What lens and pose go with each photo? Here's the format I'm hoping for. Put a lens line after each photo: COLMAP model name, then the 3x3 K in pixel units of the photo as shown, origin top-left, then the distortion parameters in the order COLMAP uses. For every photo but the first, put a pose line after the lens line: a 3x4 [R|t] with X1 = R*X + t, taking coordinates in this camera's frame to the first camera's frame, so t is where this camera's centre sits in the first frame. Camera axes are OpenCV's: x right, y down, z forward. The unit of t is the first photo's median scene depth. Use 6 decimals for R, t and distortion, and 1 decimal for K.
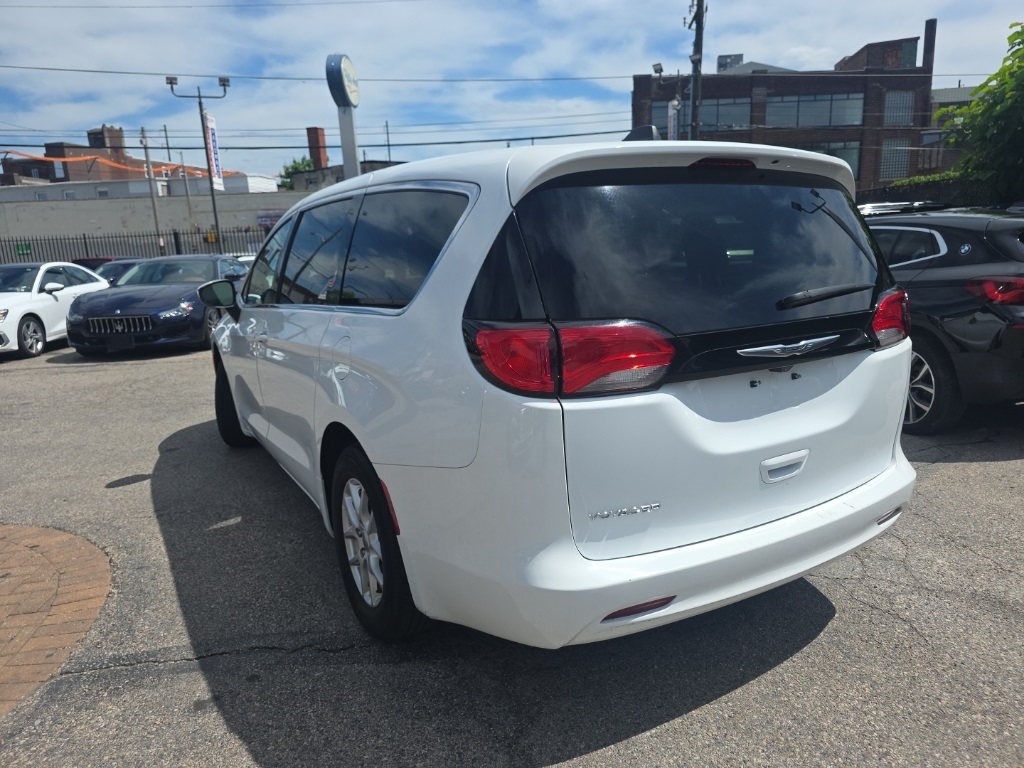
lens RADIAL K [[695.8, 0, 531.3], [0, 695.8, 392.6], [0, 0, 1]] dist [0.034469, -0.032019]
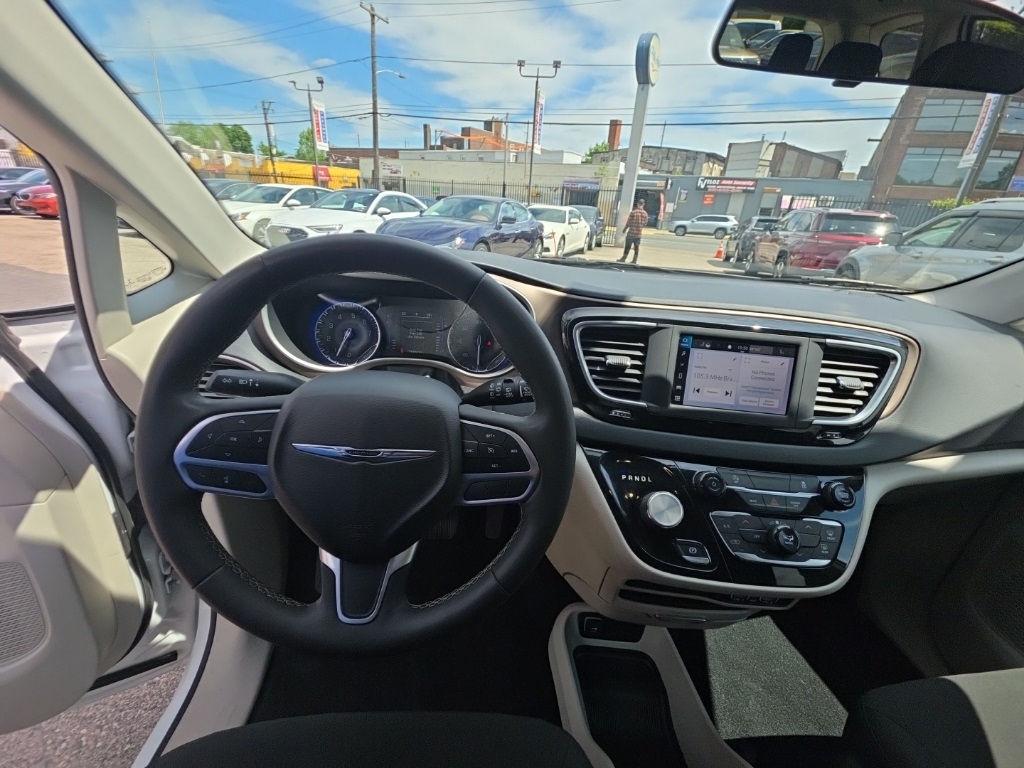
lens RADIAL K [[412.5, 0, 508.5], [0, 412.5, 389.0], [0, 0, 1]] dist [0.008446, -0.006263]
pose [[0.878216, 0.279942, -0.387774, -0.062726], [-0.196233, 0.950319, 0.241635, -0.044737], [0.436153, -0.136114, 0.889519, 0.250400]]
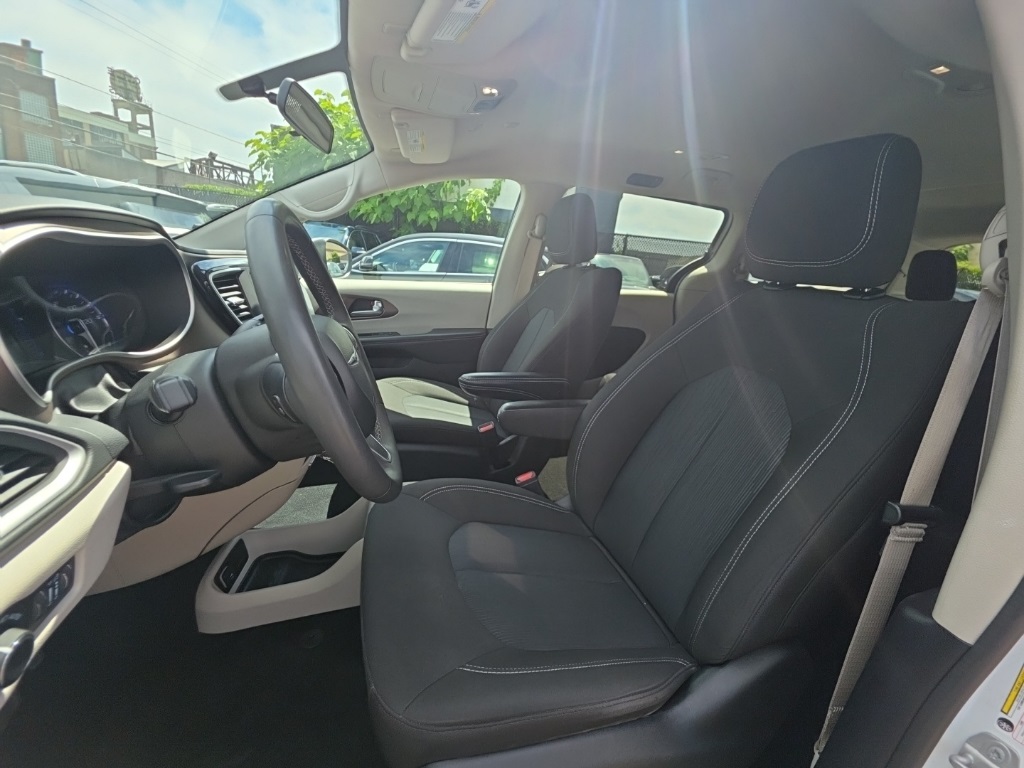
lens RADIAL K [[412.5, 0, 510.0], [0, 412.5, 386.6], [0, 0, 1]] dist [0.008446, -0.006263]
pose [[0.231547, -0.209943, 0.949900, -0.104547], [0.085008, 0.977067, 0.195226, -0.037877], [-0.969103, 0.035545, 0.244083, 0.246204]]
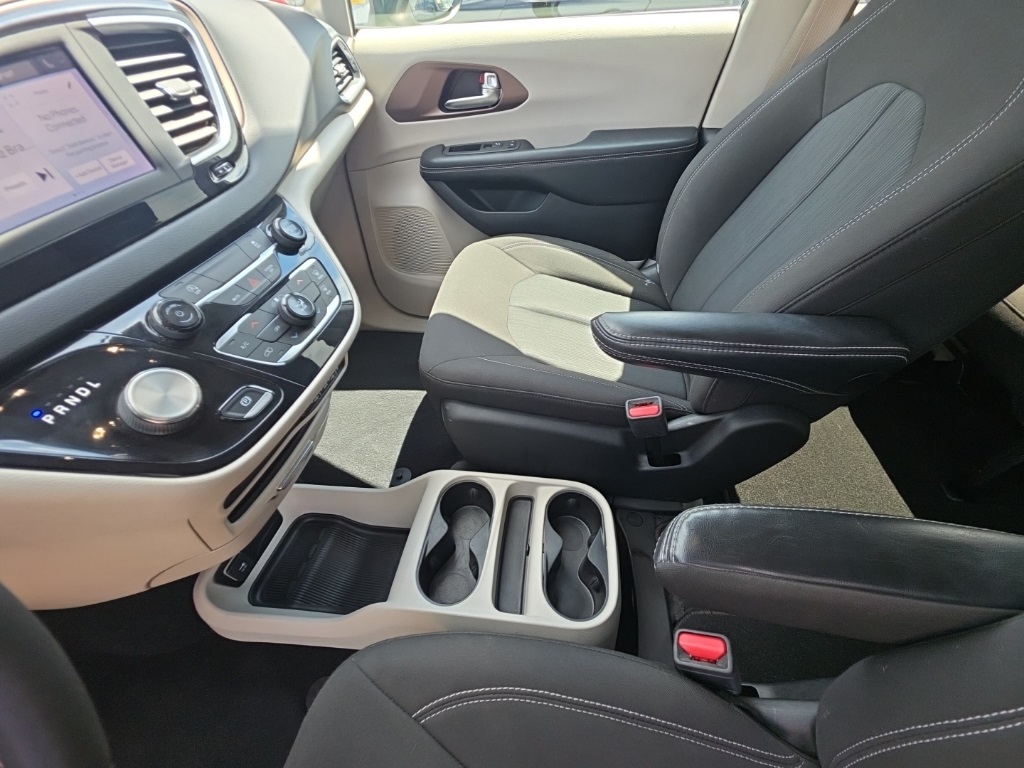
lens RADIAL K [[412.5, 0, 509.3], [0, 412.5, 387.8], [0, 0, 1]] dist [0.008446, -0.006263]
pose [[0.606637, -0.538435, 0.584875, -0.063210], [0.130368, 0.793130, 0.594936, -0.040607], [-0.784216, -0.284661, 0.551337, 0.258830]]
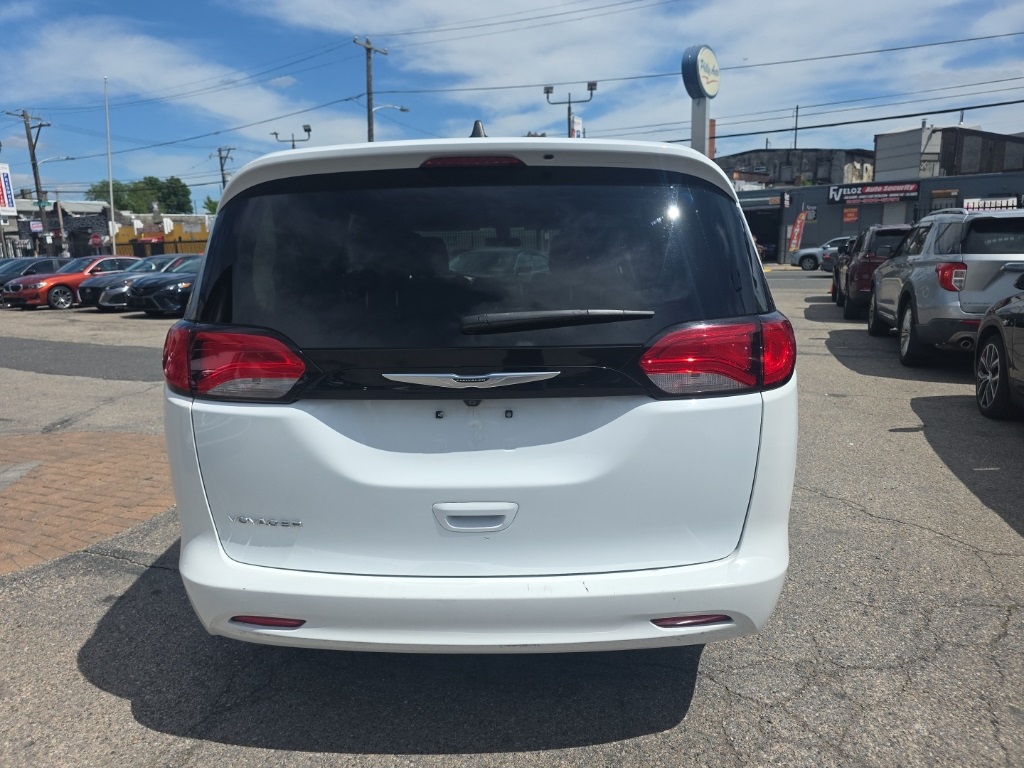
lens RADIAL K [[695.8, 0, 501.0], [0, 695.8, 392.5], [0, 0, 1]] dist [0.034469, -0.032019]
pose [[0.838917, 0.131165, -0.528218, 0.099252], [-0.125689, 0.990981, 0.046456, -0.010770], [0.529548, 0.027419, 0.847837, 0.035331]]
